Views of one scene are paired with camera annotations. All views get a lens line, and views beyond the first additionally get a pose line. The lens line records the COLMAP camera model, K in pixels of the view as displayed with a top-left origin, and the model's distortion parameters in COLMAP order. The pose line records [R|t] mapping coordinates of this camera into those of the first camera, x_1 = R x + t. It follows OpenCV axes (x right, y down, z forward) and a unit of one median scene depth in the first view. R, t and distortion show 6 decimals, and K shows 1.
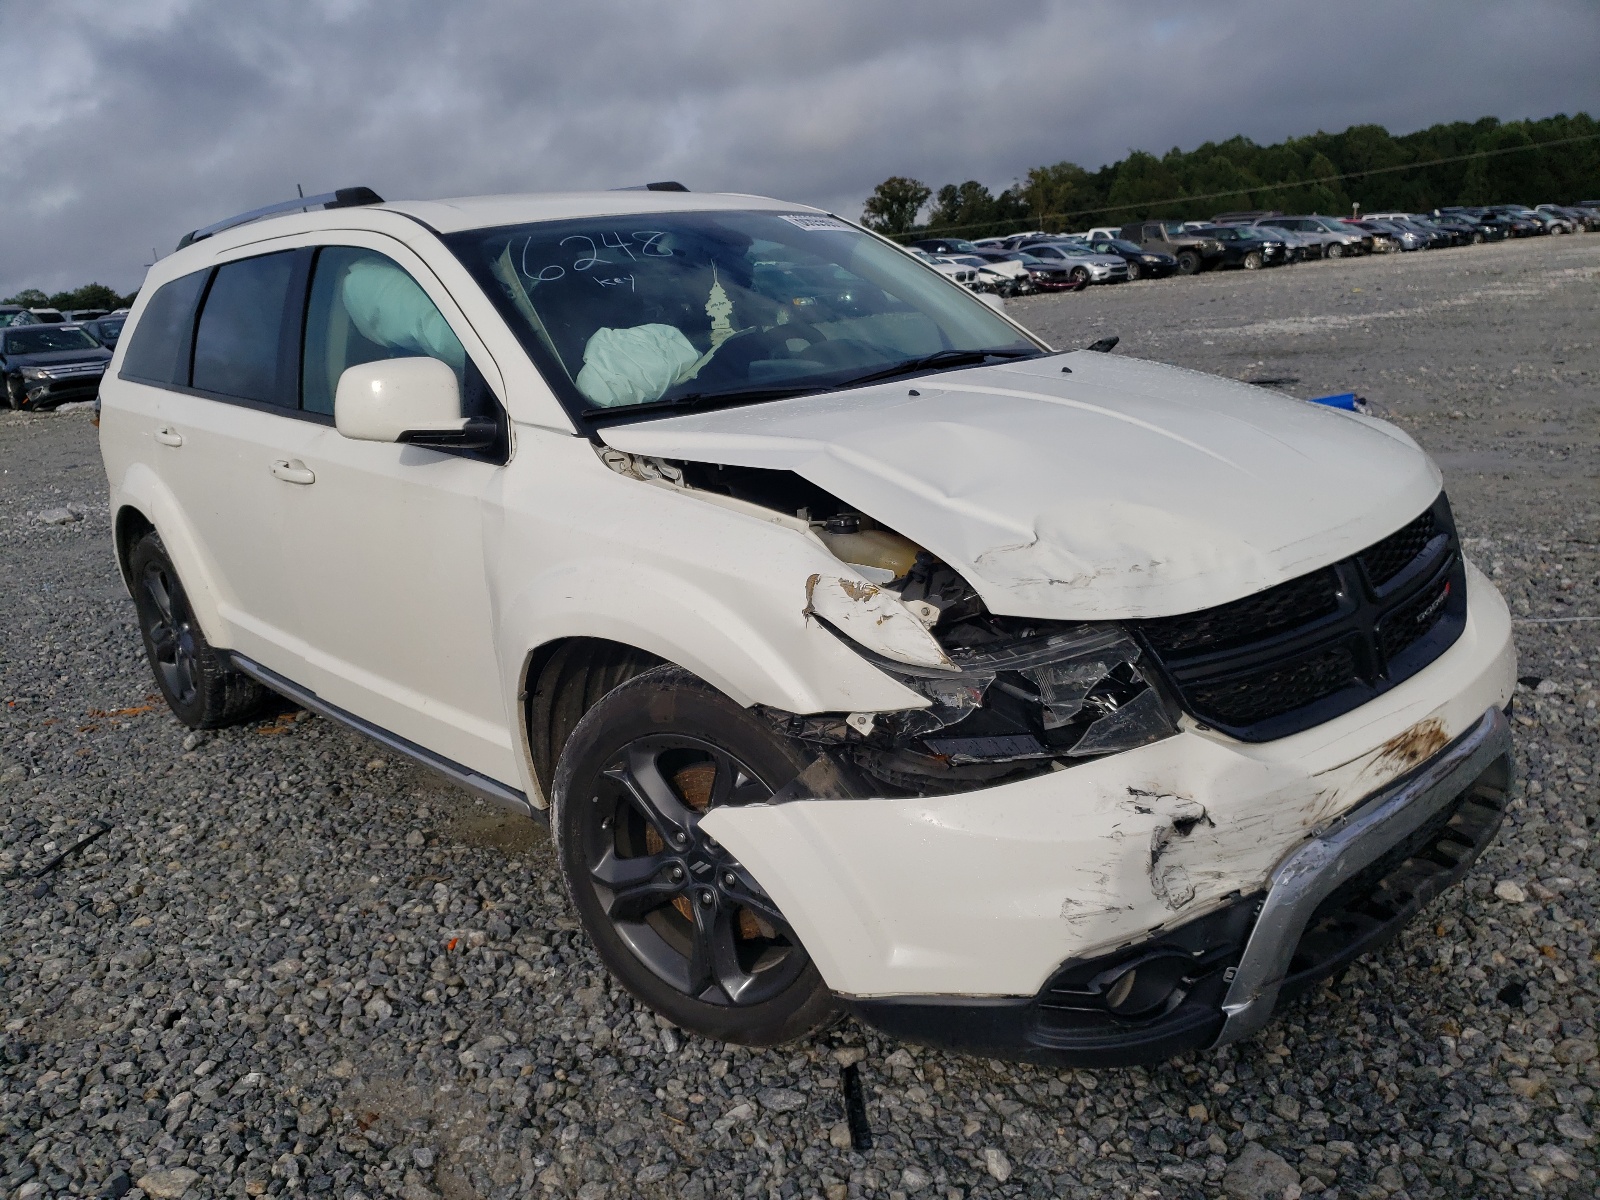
lens RADIAL K [[1184.7, 0, 800.0], [0, 1184.7, 600.0], [0, 0, 1]] dist [-0.038357, 0.049219]
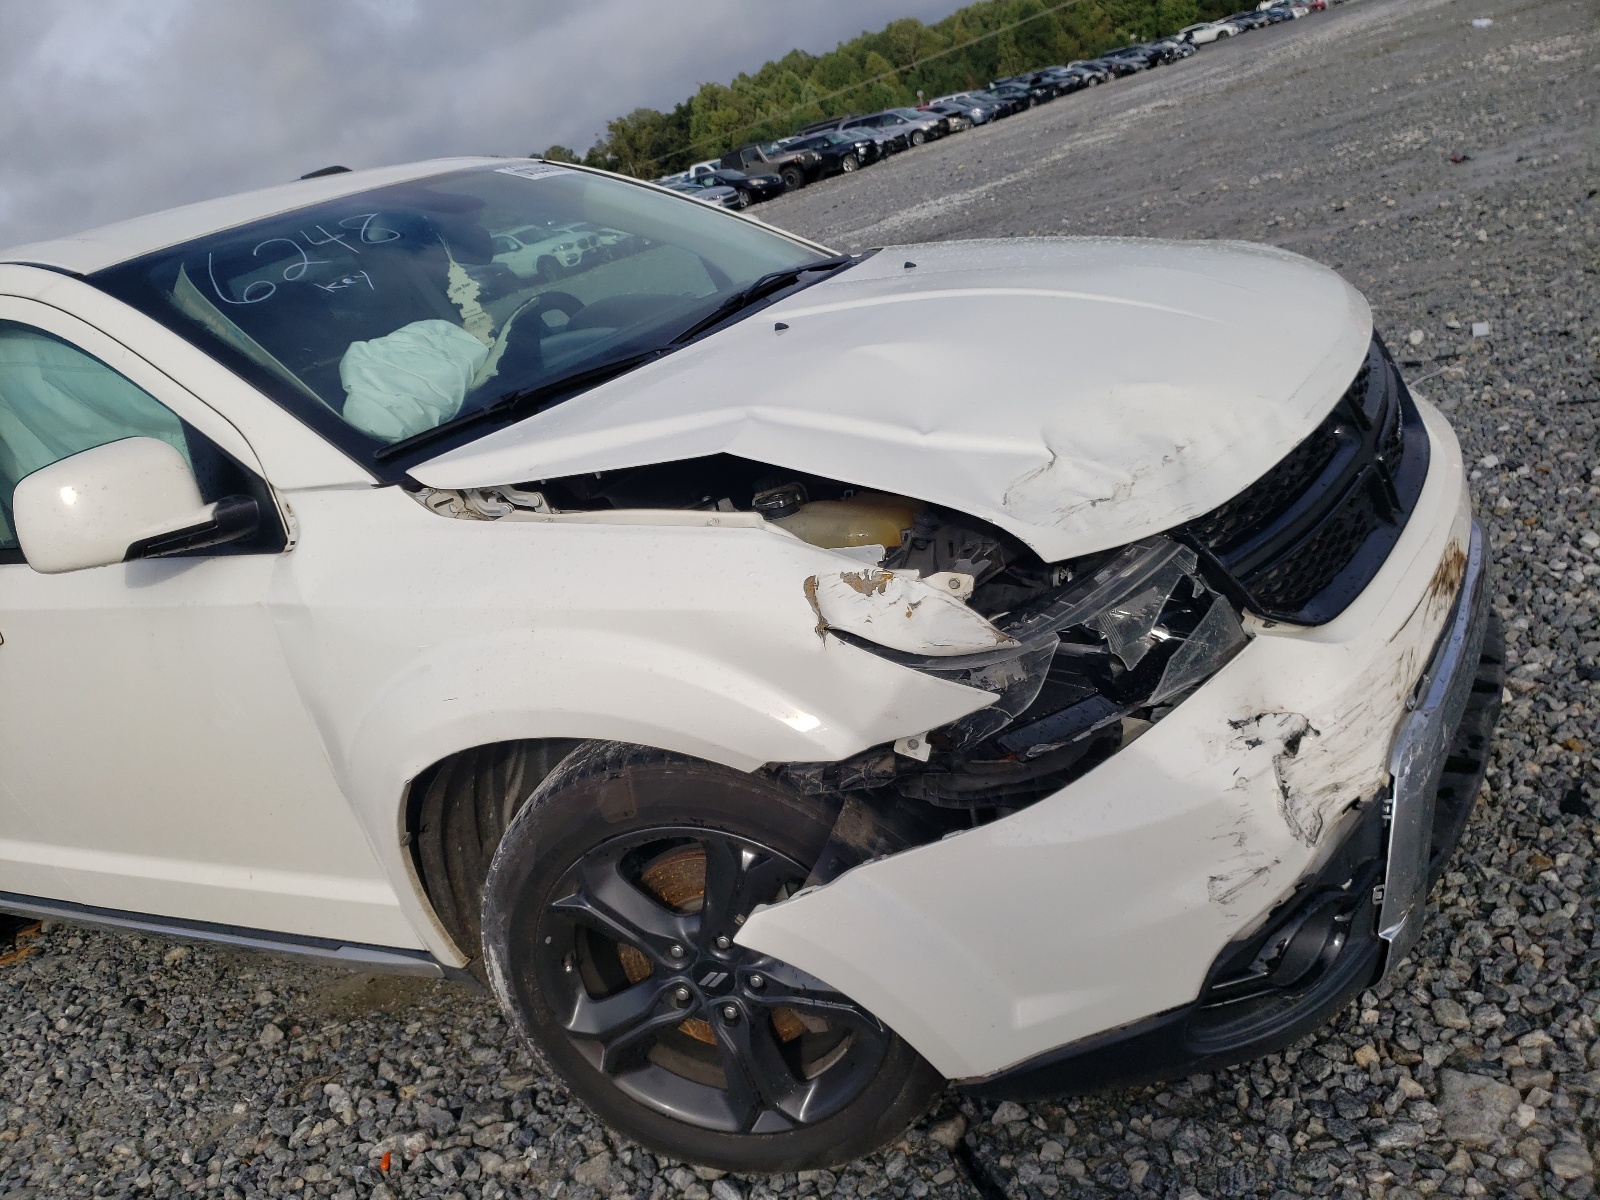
lens RADIAL K [[1188.6, 0, 766.7], [0, 1188.6, 609.5], [0, 0, 1]] dist [-0.066788, 0.103672]
pose [[0.936721, -0.282918, 0.206184, -0.132077], [0.275316, 0.959134, 0.065294, -0.044733], [-0.216231, -0.004396, 0.976332, 0.216243]]
